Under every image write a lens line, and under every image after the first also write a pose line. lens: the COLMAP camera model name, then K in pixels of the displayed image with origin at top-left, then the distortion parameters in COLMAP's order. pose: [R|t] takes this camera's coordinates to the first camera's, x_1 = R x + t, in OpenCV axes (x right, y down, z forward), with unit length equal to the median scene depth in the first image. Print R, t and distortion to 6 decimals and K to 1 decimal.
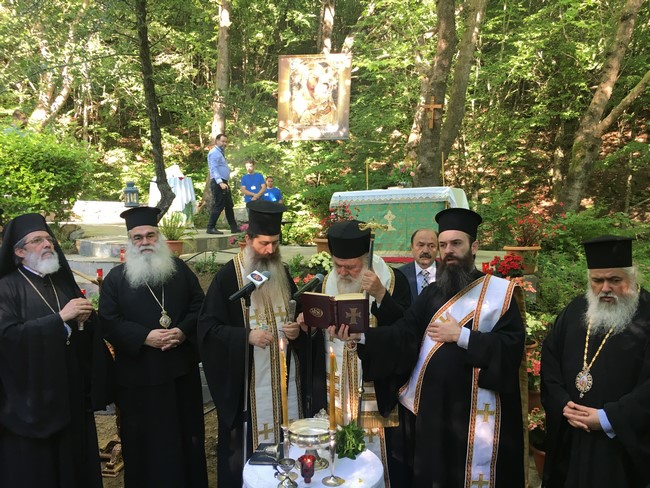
lens RADIAL K [[544.0, 0, 322.1], [0, 544.0, 245.8], [0, 0, 1]] dist [0.071488, -0.110950]
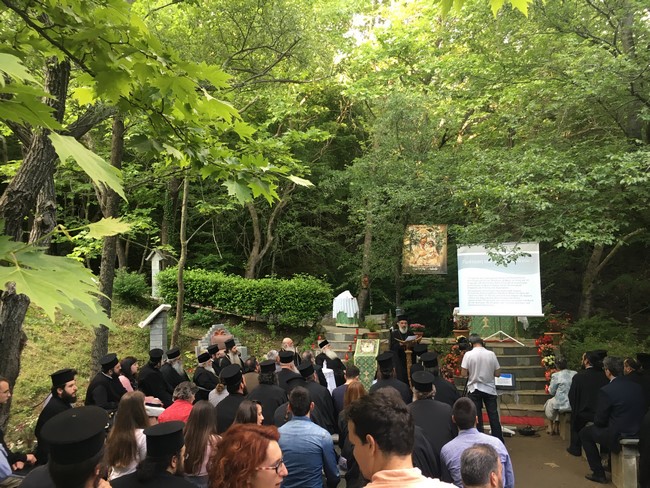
lens RADIAL K [[544.0, 0, 322.1], [0, 544.0, 245.8], [0, 0, 1]] dist [0.071488, -0.110950]
pose [[0.996629, -0.017166, -0.080219, -0.280016], [0.001412, 0.981306, -0.192449, 0.059475], [0.082023, 0.191687, 0.978023, -0.969809]]
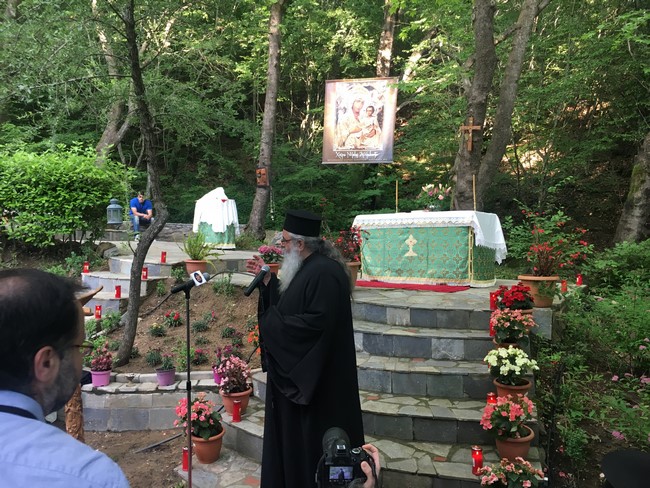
lens RADIAL K [[544.0, 0, 322.1], [0, 544.0, 245.8], [0, 0, 1]] dist [0.071488, -0.110950]
pose [[0.988548, 0.023229, -0.149111, 0.102864], [-0.030228, 0.998537, -0.044845, 0.001577], [0.147851, 0.048838, 0.987803, 0.032488]]
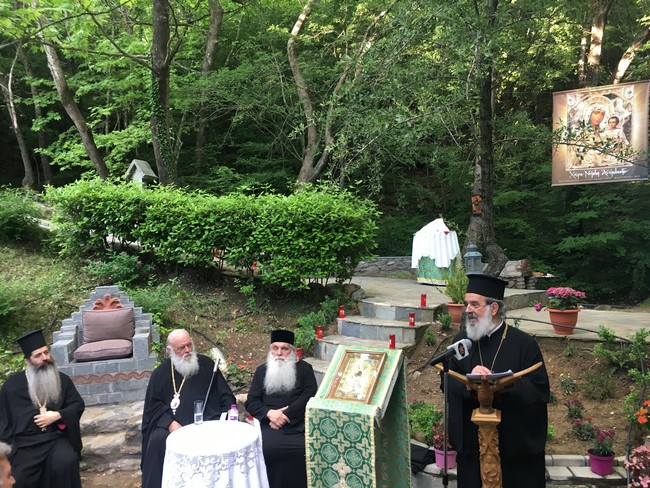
lens RADIAL K [[544.0, 0, 322.1], [0, 544.0, 245.8], [0, 0, 1]] dist [0.071488, -0.110950]
pose [[0.926521, -0.017092, -0.375855, -0.137614], [-0.016568, 0.996145, -0.086140, -0.022061], [0.375879, 0.086038, 0.922666, 0.075205]]
